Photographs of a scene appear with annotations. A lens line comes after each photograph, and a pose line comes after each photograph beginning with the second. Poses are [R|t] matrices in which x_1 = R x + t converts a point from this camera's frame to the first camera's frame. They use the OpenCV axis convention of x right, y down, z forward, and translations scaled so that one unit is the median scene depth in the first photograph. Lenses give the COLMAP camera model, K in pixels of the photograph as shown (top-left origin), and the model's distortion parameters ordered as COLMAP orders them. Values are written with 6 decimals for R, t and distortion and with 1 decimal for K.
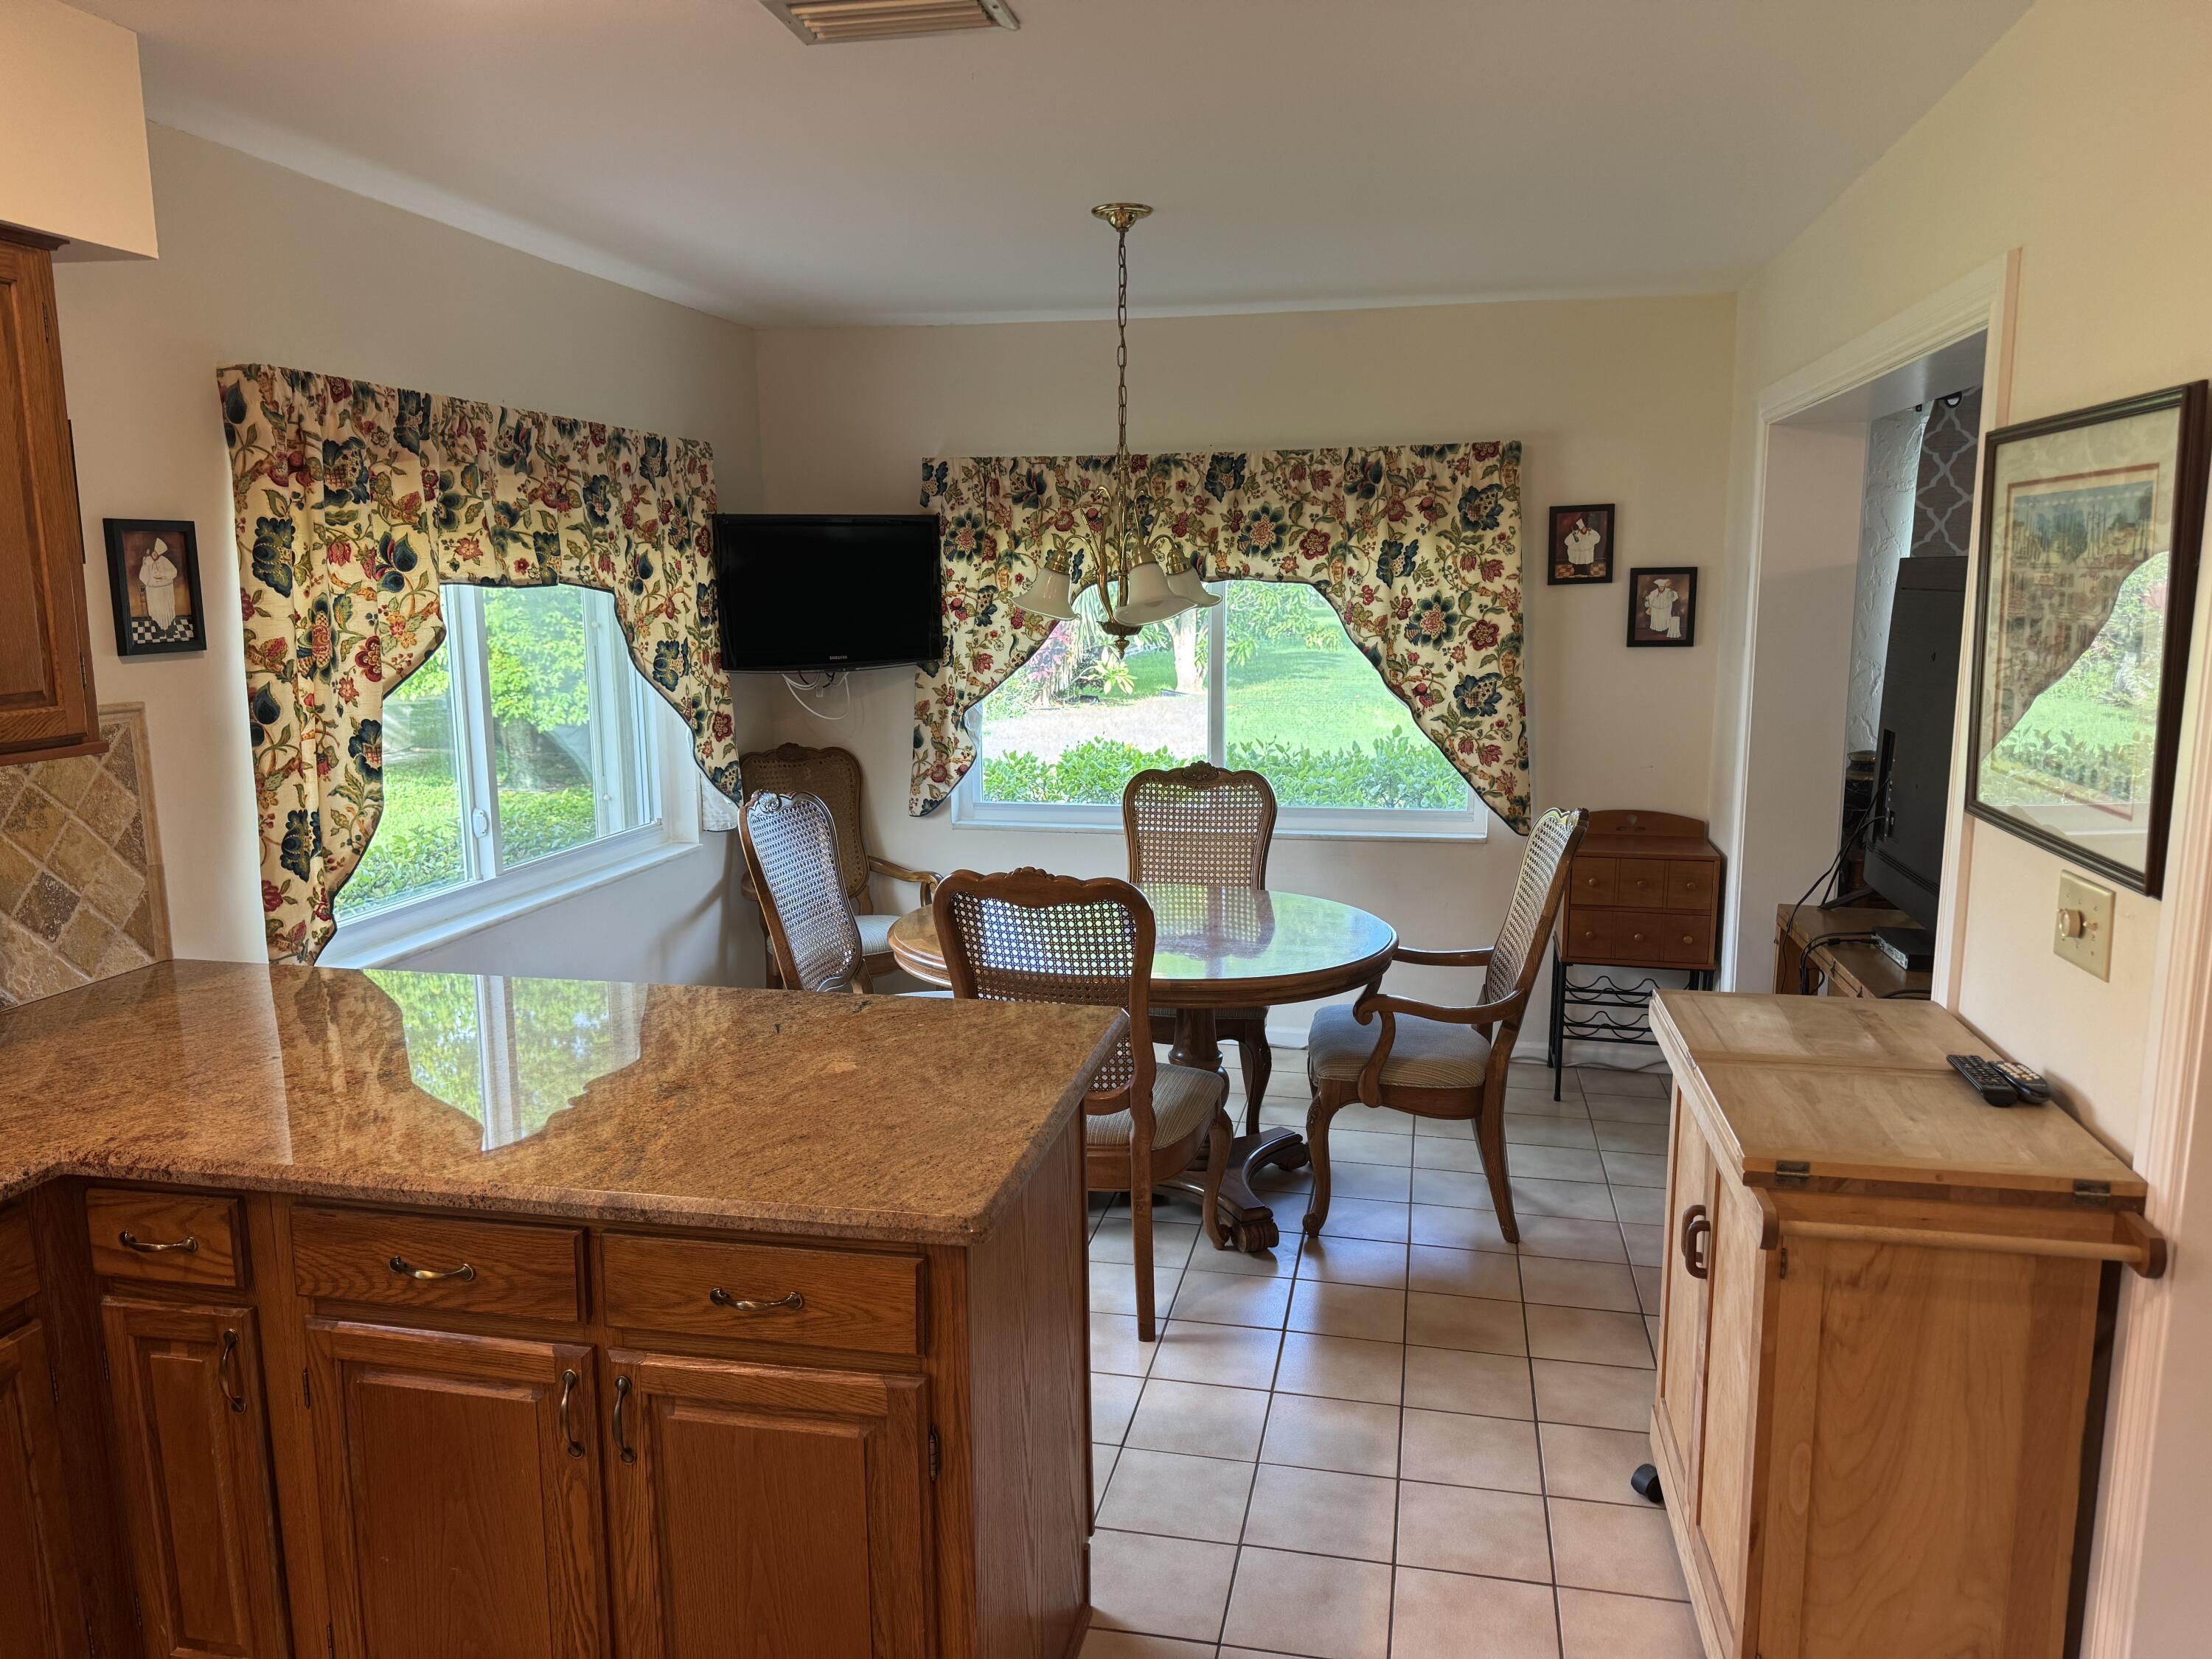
lens RADIAL K [[1564.6, 0, 1085.6], [0, 1564.6, 849.3], [0, 0, 1]] dist [0.032893, -0.033278]
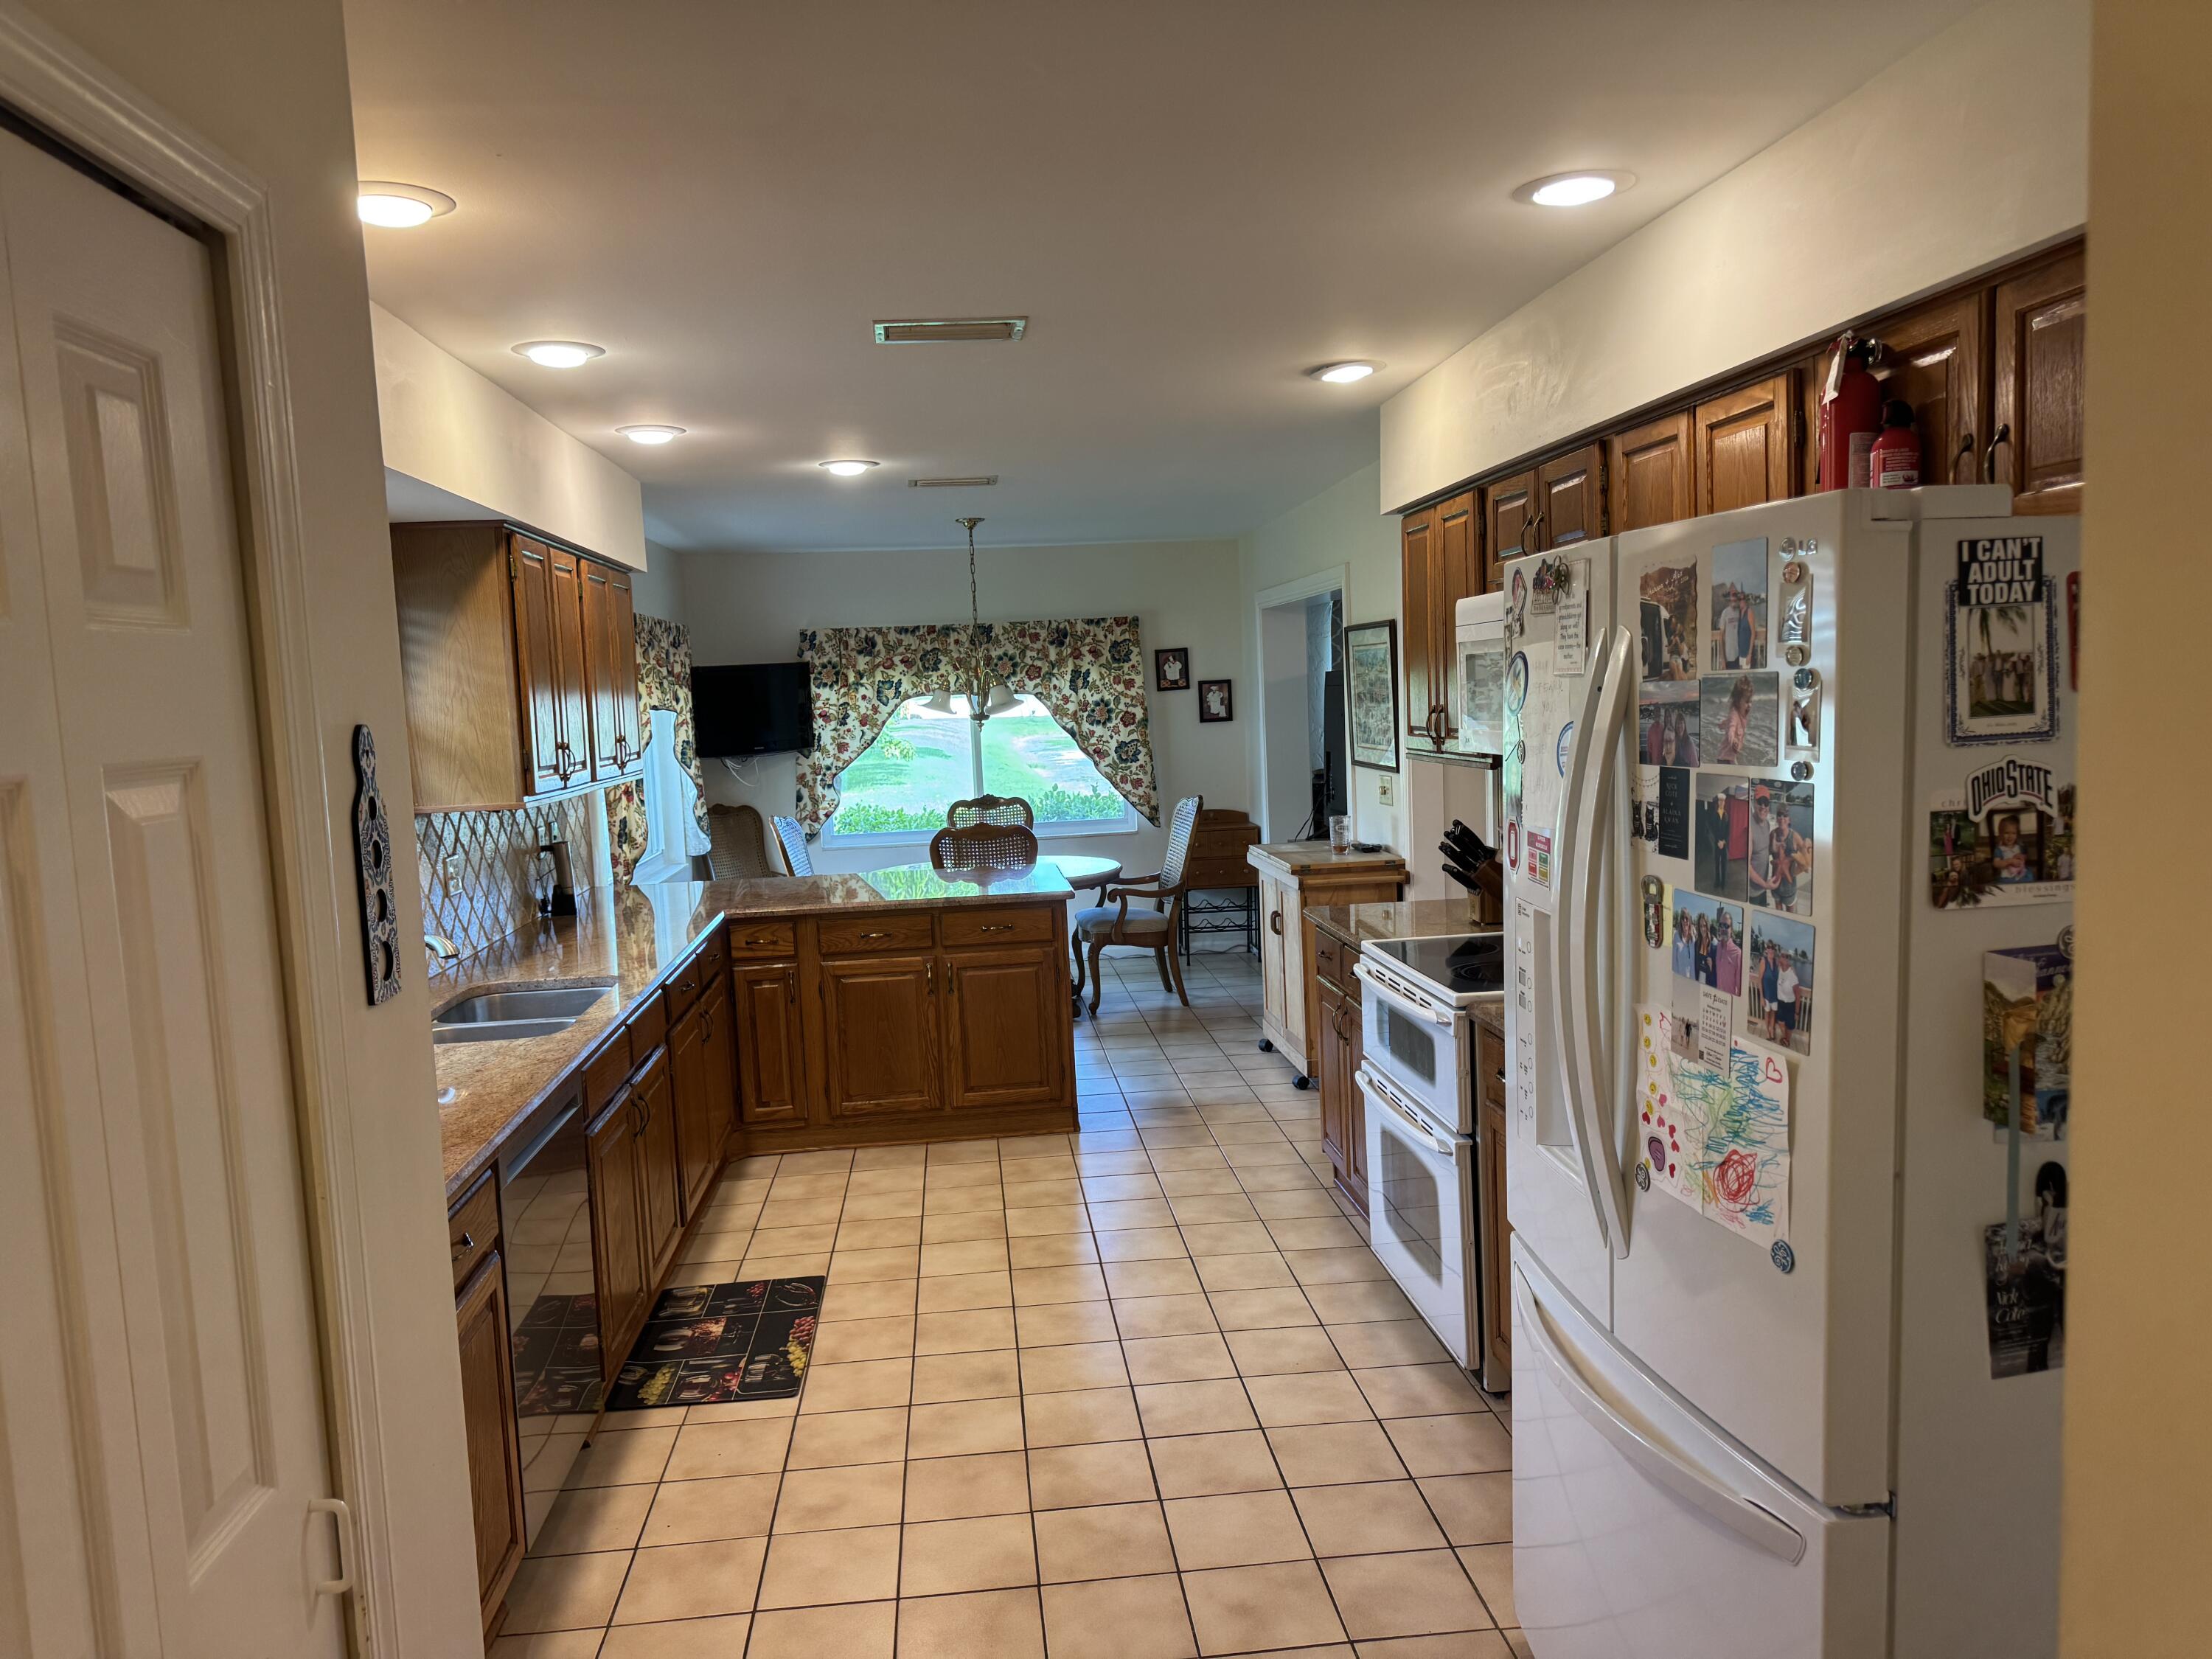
lens RADIAL K [[1564.6, 0, 1101.6], [0, 1564.6, 832.7], [0, 0, 1]] dist [0.032893, -0.033278]
pose [[0.949332, -0.061064, 0.308285, -0.347137], [0.087946, 0.993368, -0.074058, 0.128285], [-0.301718, 0.097418, 0.948407, -0.713482]]
